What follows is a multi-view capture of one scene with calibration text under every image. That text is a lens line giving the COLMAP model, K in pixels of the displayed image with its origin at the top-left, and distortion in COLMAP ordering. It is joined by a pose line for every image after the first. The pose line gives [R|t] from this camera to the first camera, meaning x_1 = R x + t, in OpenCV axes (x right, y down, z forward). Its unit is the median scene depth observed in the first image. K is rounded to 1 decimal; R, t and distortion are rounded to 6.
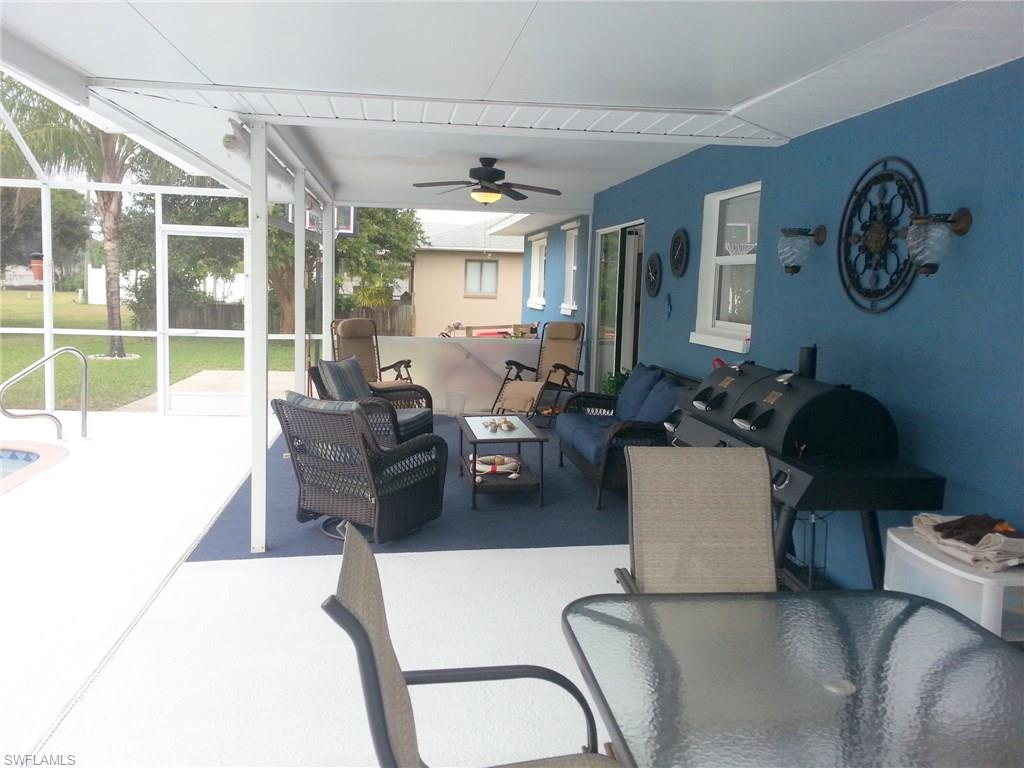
lens RADIAL K [[826.8, 0, 509.7], [0, 826.8, 386.1], [0, 0, 1]] dist [0.061881, -0.086030]
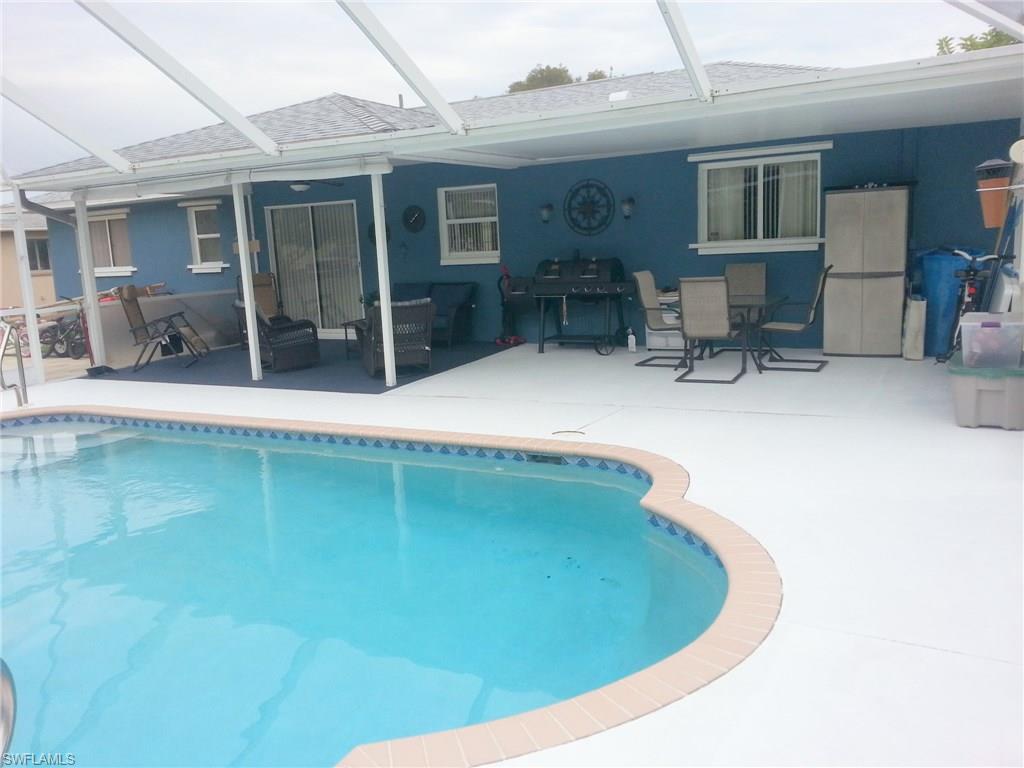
lens RADIAL K [[826.8, 0, 513.7], [0, 826.8, 384.3], [0, 0, 1]] dist [0.061881, -0.086030]
pose [[0.593994, -0.185335, 0.782829, -1.936142], [0.163000, 0.980643, 0.108487, 0.055297], [-0.787783, 0.063161, 0.612706, -0.442961]]
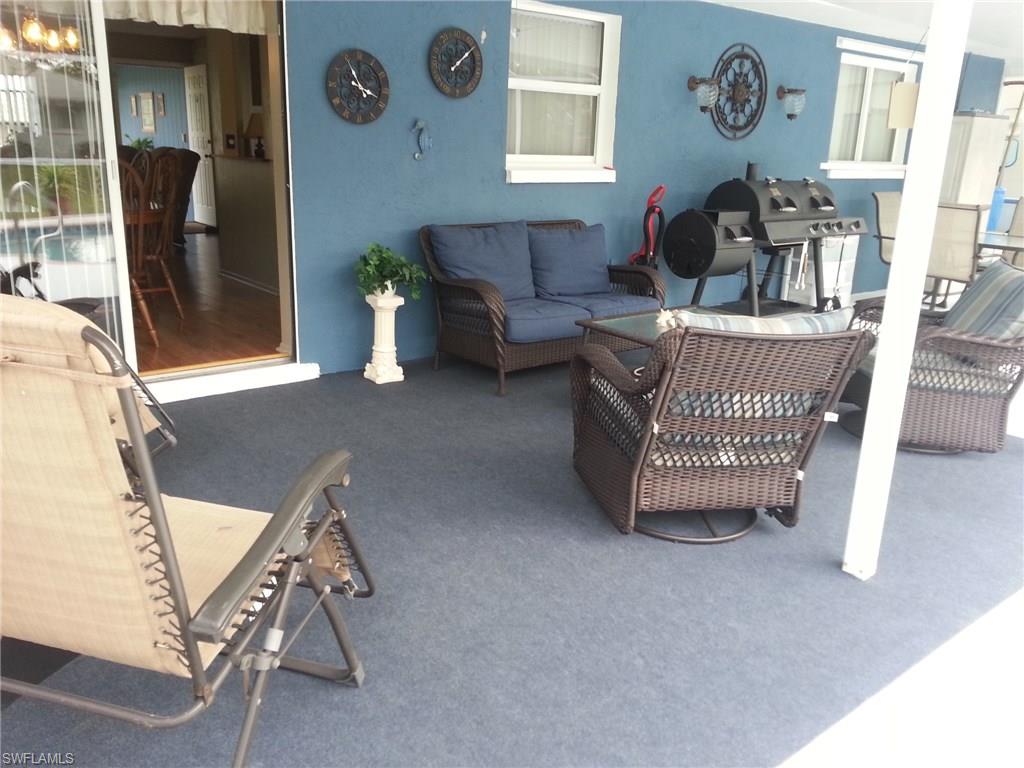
lens RADIAL K [[826.8, 0, 509.9], [0, 826.8, 380.7], [0, 0, 1]] dist [0.061881, -0.086030]
pose [[-0.521764, -0.270925, 0.808926, -0.822725], [0.066732, 0.932364, 0.355310, -0.262766], [-0.850476, 0.239369, -0.468394, 2.288867]]
